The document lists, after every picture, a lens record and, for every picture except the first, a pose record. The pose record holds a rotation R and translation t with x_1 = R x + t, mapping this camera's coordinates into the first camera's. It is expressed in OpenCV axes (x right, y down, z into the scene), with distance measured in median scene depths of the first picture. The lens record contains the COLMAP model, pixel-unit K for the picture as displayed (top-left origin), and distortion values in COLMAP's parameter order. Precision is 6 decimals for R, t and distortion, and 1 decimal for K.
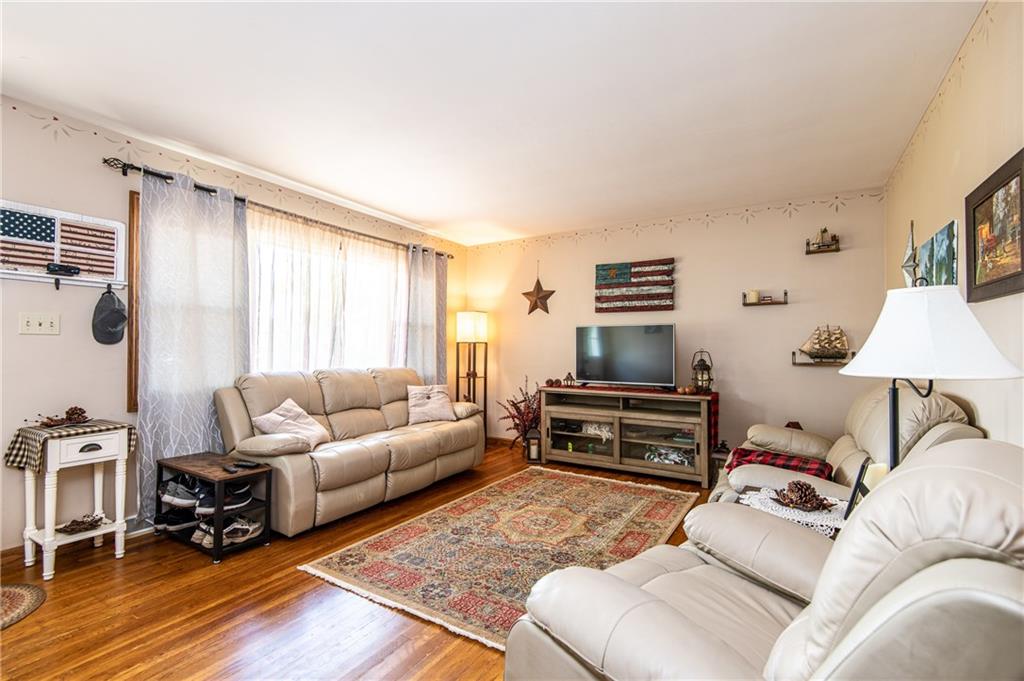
lens RADIAL K [[472.0, 0, 496.0], [0, 472.0, 344.6], [0, 0, 1]] dist [0.020304, -0.009789]
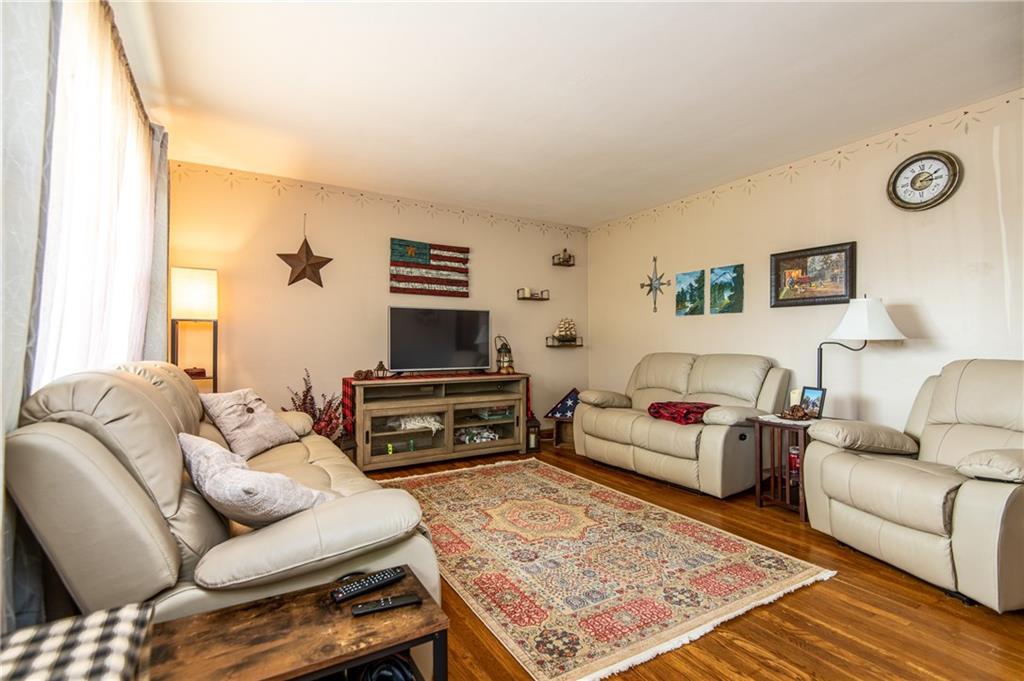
lens RADIAL K [[472.0, 0, 514.4], [0, 472.0, 342.5], [0, 0, 1]] dist [0.020304, -0.009789]
pose [[0.439711, 0.002408, 0.898136, -0.539222], [-0.004900, 0.999988, -0.000283, 0.027902], [-0.898126, -0.004276, 0.439718, 0.460671]]
